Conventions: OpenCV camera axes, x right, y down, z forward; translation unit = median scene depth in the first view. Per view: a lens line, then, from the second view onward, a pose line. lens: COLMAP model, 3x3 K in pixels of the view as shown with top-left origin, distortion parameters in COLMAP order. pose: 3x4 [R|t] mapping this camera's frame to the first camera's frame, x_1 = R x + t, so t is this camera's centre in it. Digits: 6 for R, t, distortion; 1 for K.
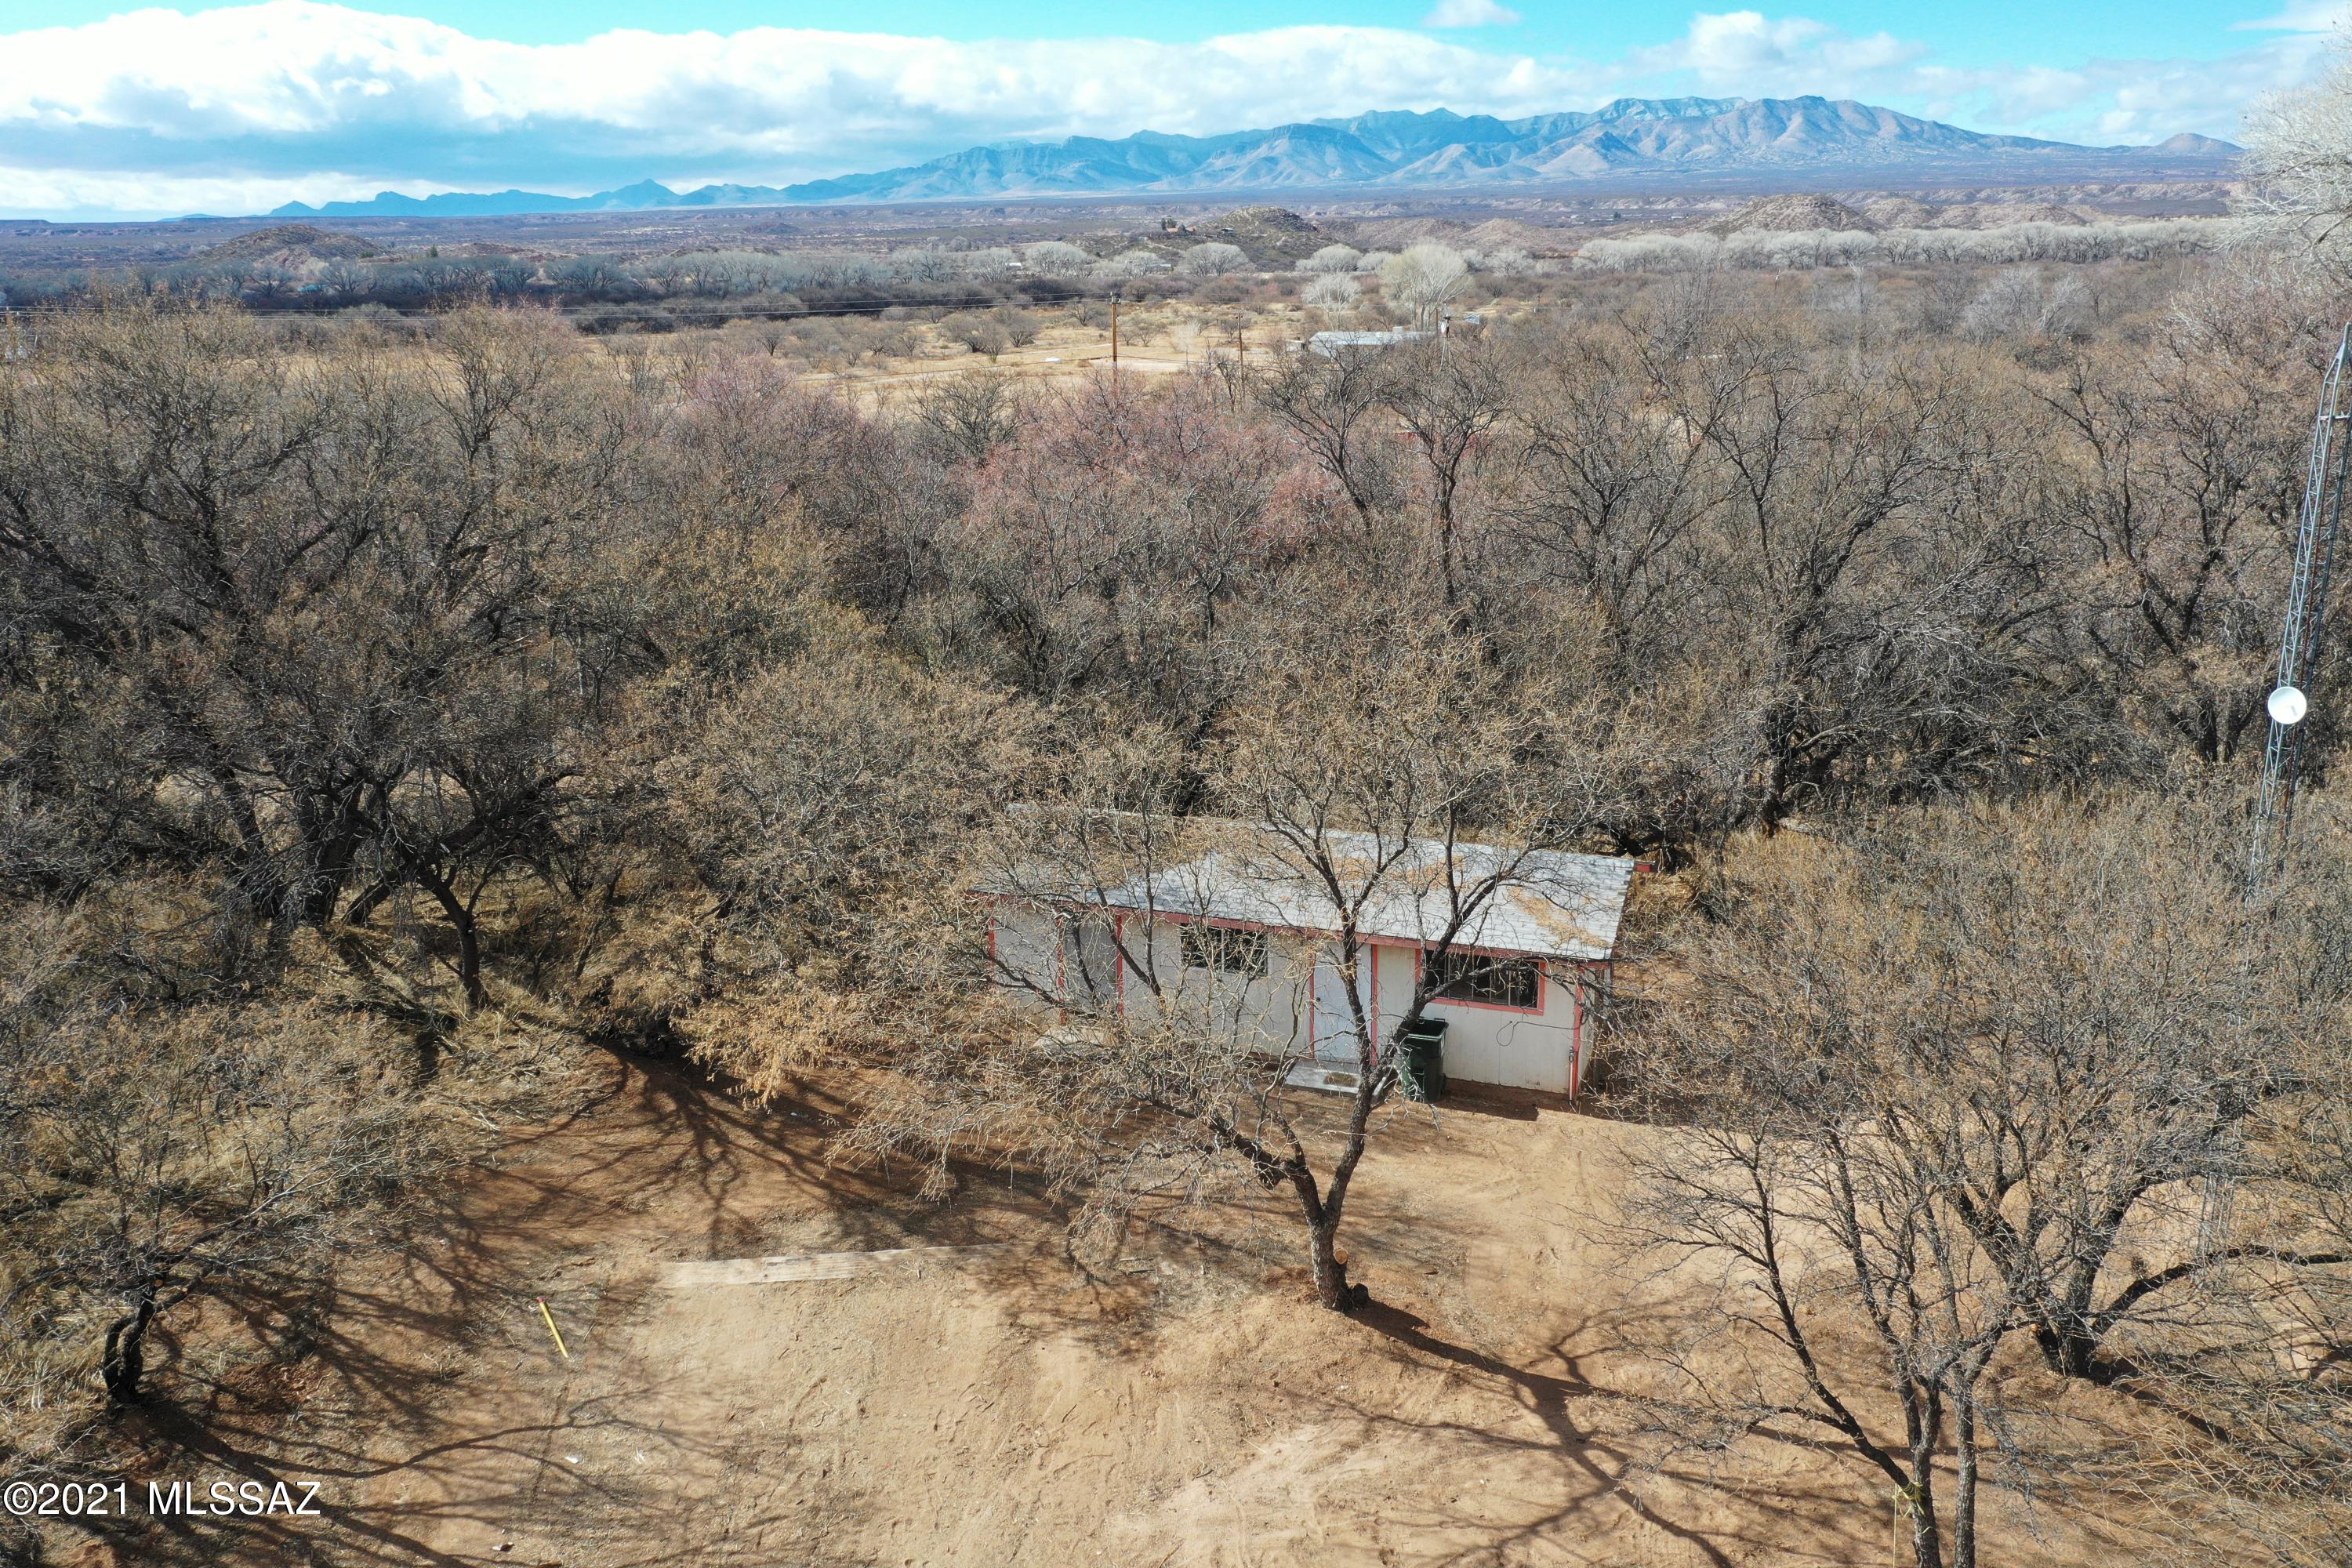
lens RADIAL K [[1874.0, 0, 1170.8], [0, 1874.0, 793.3], [0, 0, 1]] dist [0.020804, 0.011338]
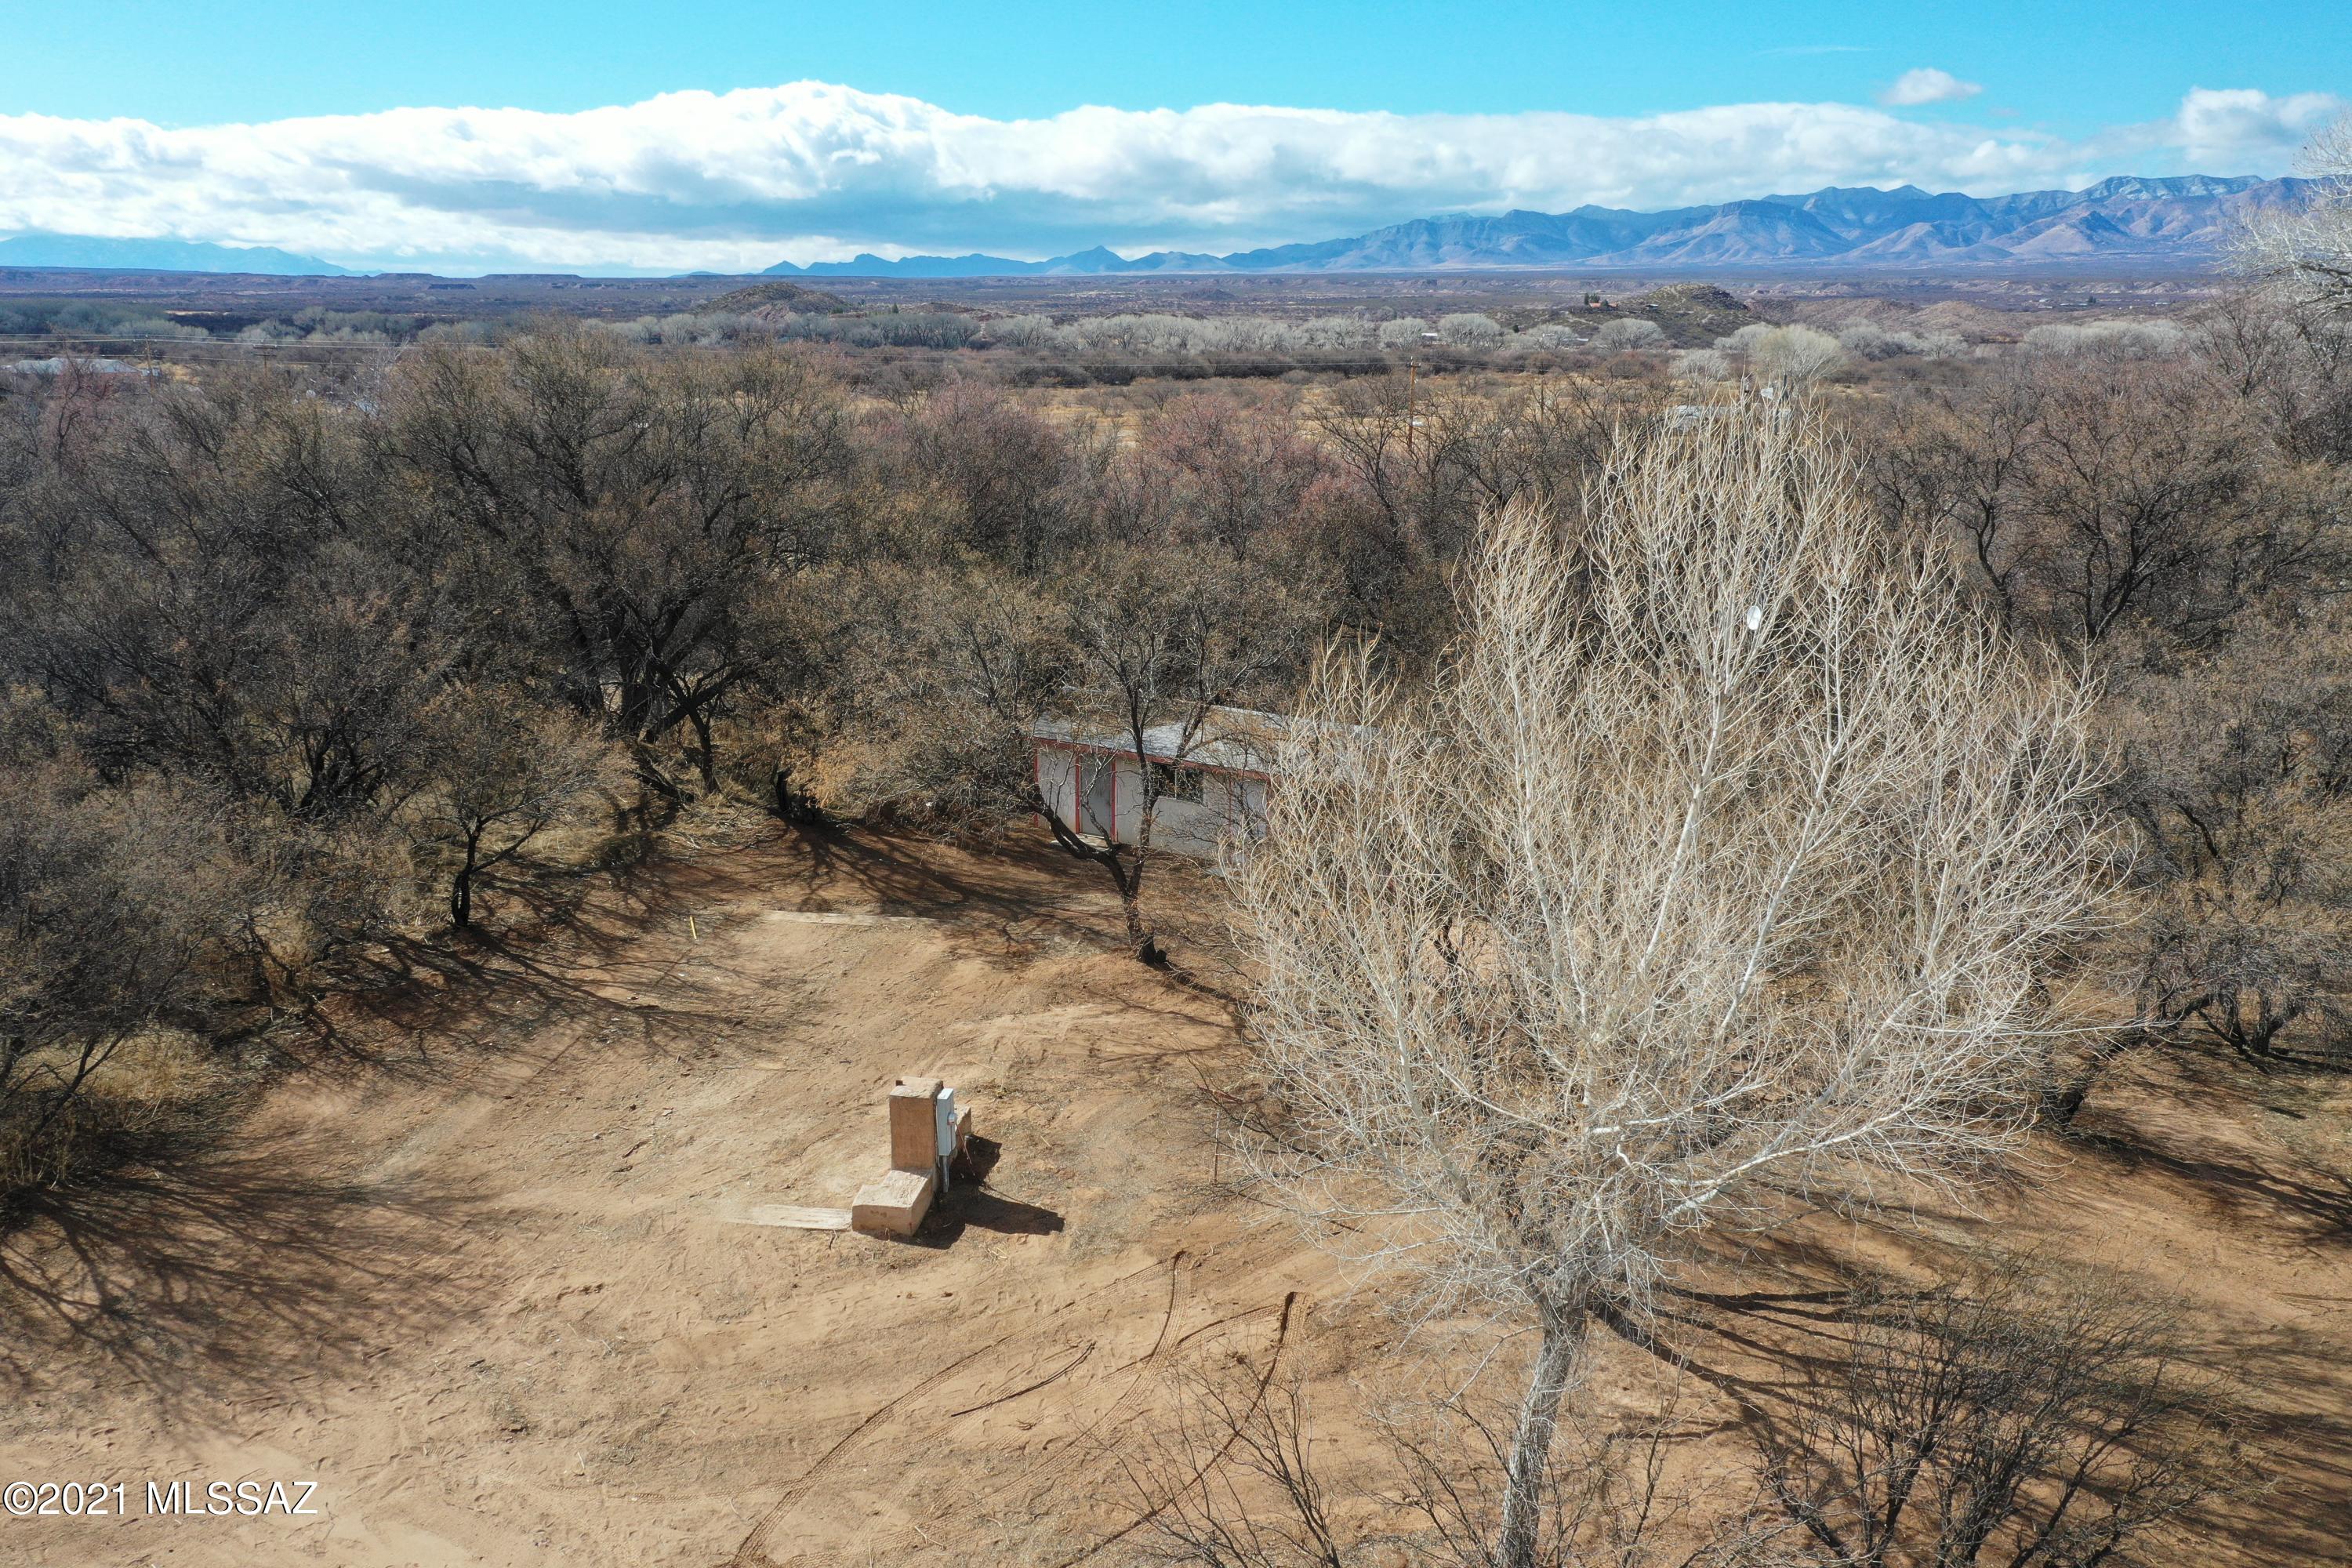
lens RADIAL K [[1874.0, 0, 1176.3], [0, 1874.0, 791.1], [0, 0, 1]] dist [0.020804, 0.011338]
pose [[0.975820, 0.077957, -0.204202, 0.405658], [-0.085180, 0.996005, -0.026811, 0.158957], [0.201296, 0.043556, 0.978562, -0.538348]]
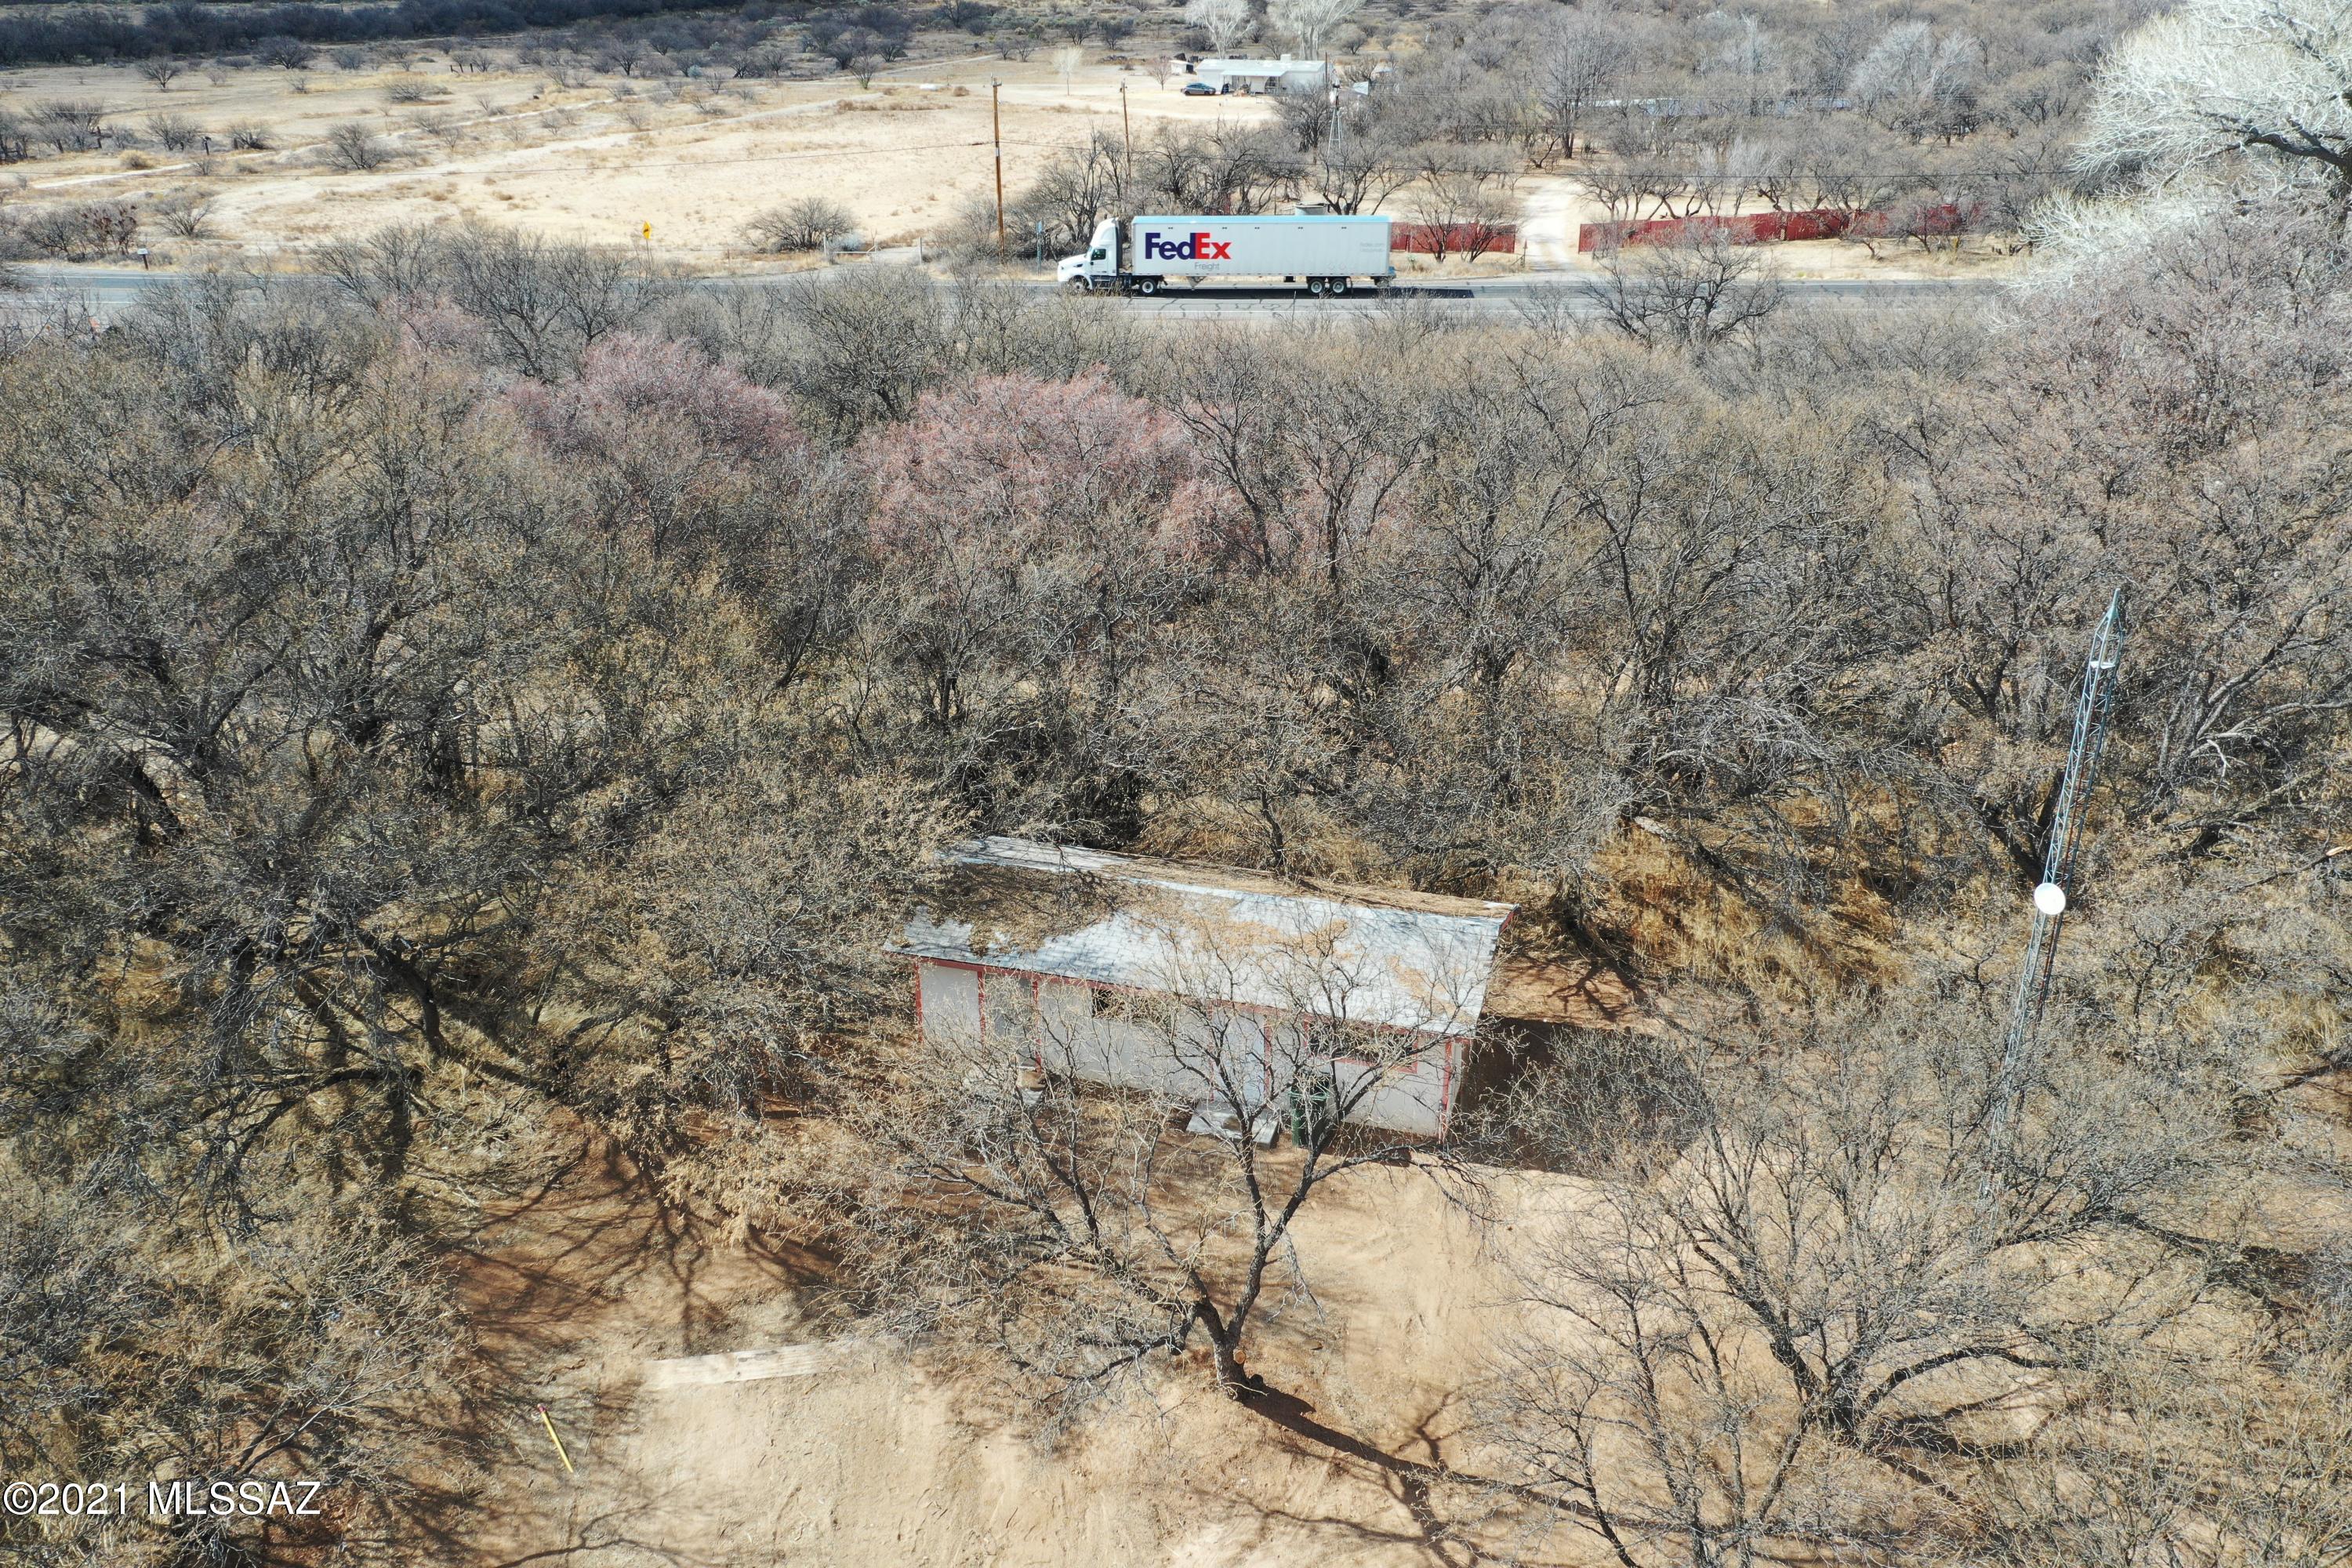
lens RADIAL K [[1874.0, 0, 1172.6], [0, 1874.0, 785.5], [0, 0, 1]] dist [0.020804, 0.011338]
pose [[0.998082, -0.016294, 0.059724, -0.014085], [0.006894, 0.987995, 0.154331, -0.266600], [-0.061522, -0.153623, 0.986212, -0.087856]]
